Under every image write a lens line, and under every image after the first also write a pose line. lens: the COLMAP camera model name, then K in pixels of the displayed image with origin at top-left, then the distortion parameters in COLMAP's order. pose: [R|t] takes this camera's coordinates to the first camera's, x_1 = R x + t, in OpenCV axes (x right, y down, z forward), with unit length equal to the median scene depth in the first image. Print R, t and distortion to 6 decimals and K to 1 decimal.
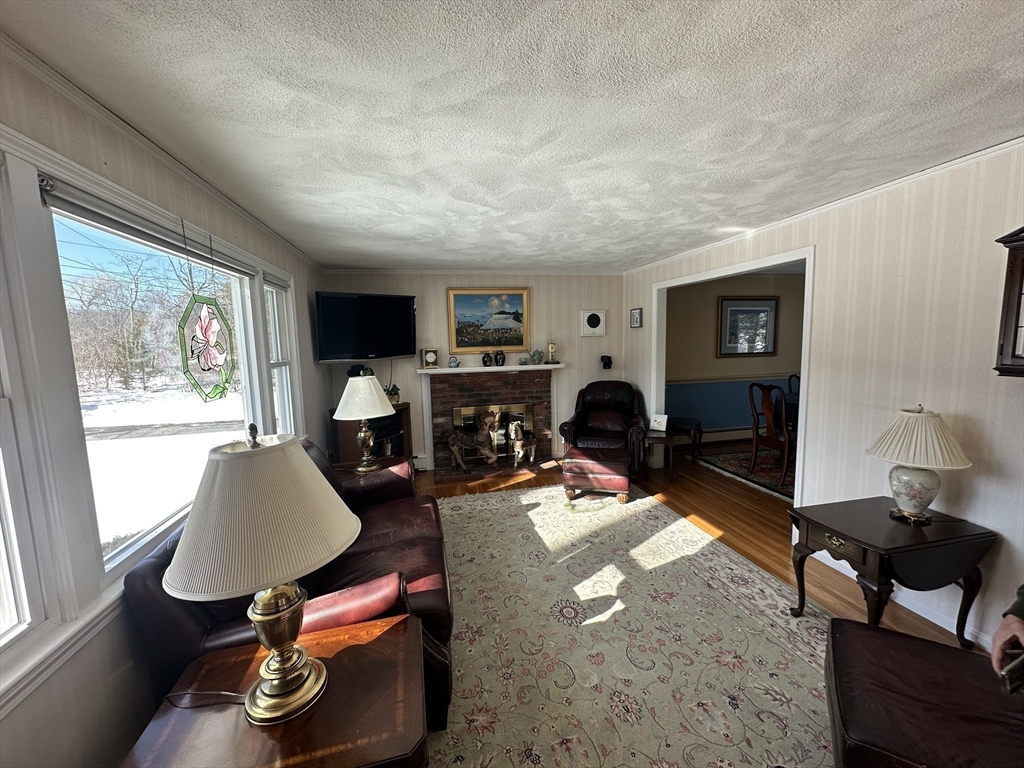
lens RADIAL K [[407.5, 0, 511.6], [0, 407.5, 383.5], [0, 0, 1]] dist [0.000110, 0.000443]
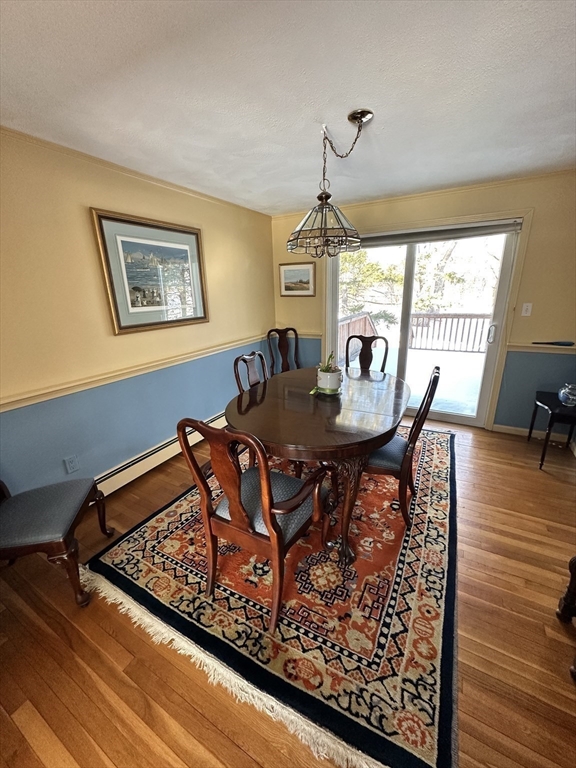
lens RADIAL K [[305.6, 0, 290.1], [0, 305.6, 382.3], [0, 0, 1]] dist [0.000110, 0.000443]
pose [[0.665239, -0.214532, 0.715146, 0.710304], [0.094792, 0.974347, 0.204112, -0.124815], [-0.740589, -0.067993, 0.668509, 1.110051]]
